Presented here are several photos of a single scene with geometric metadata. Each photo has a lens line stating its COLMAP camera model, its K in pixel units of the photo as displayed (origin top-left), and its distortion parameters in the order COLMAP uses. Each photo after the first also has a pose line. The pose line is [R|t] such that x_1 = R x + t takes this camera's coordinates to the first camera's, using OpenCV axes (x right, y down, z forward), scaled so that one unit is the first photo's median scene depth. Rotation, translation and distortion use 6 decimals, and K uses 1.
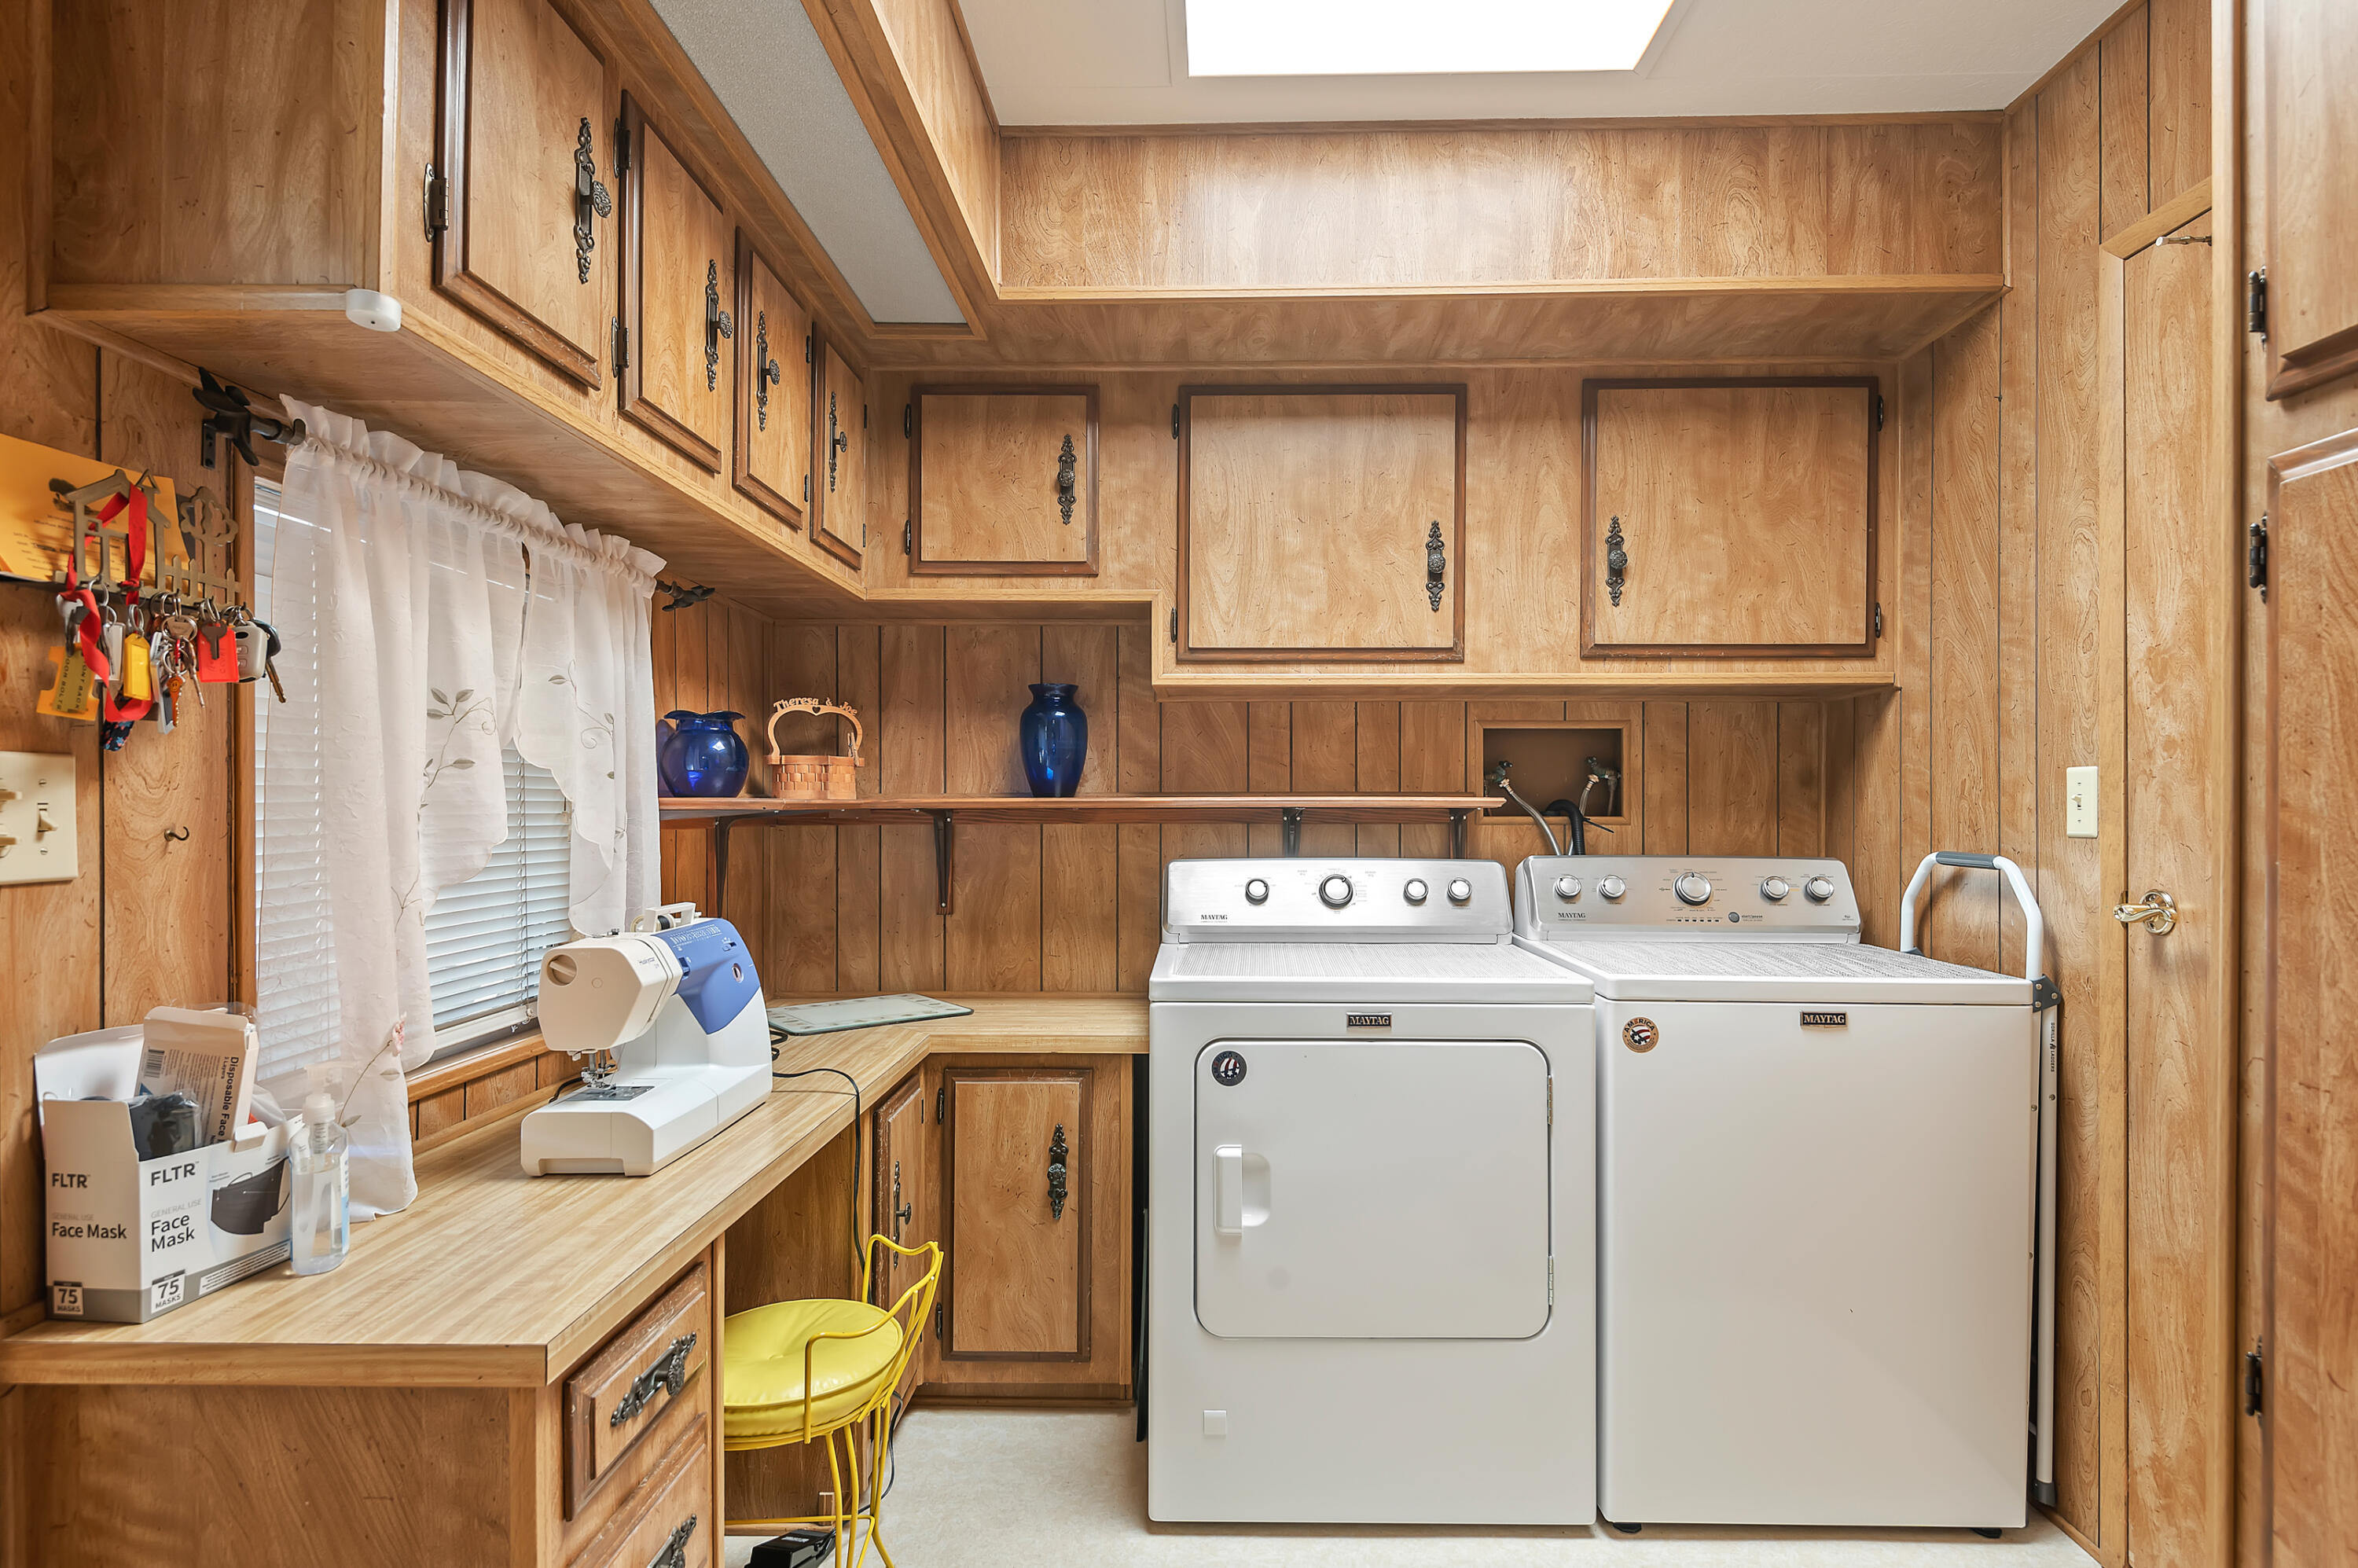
lens RADIAL K [[1244.8, 0, 1178.4], [0, 1244.8, 791.6], [0, 0, 1]] dist [0.037123, -0.001029]
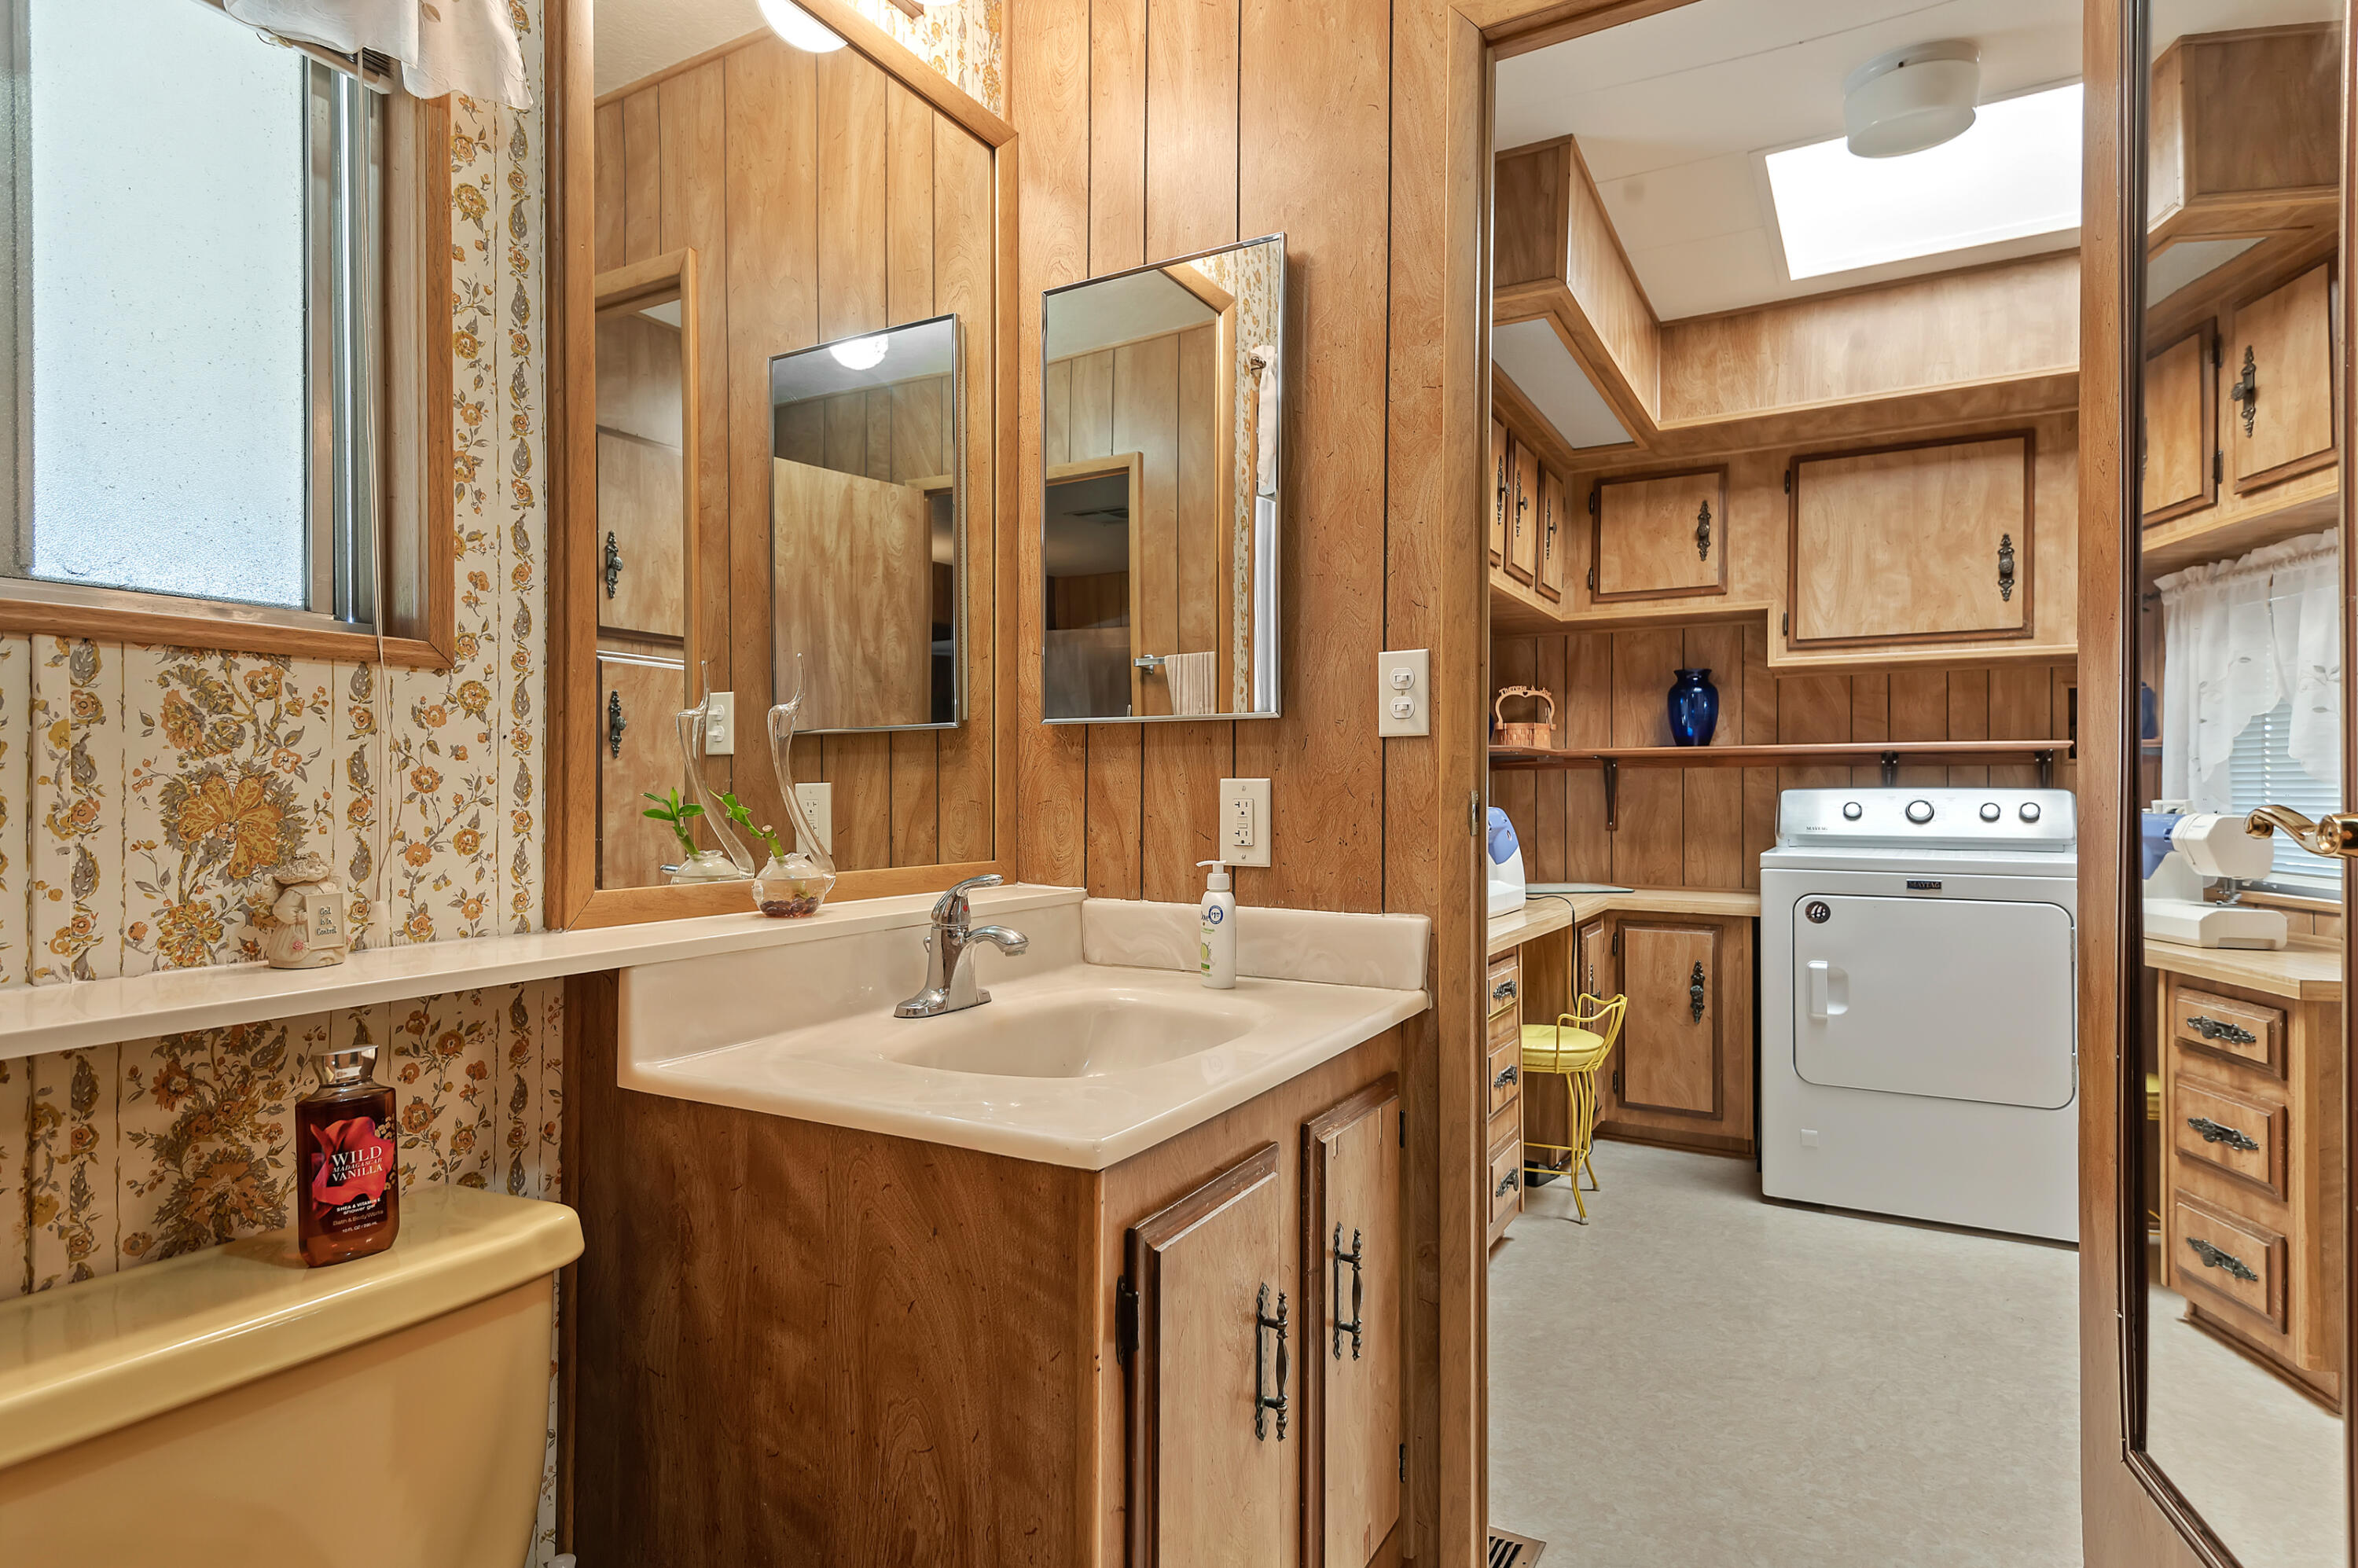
lens RADIAL K [[1244.8, 0, 1178.4], [0, 1244.8, 791.6], [0, 0, 1]] dist [0.037123, -0.001029]
pose [[0.884921, 0.000192, -0.465742, 0.052460], [0.004381, 0.999952, 0.008736, 0.043593], [0.465721, -0.009771, 0.884878, -0.611351]]
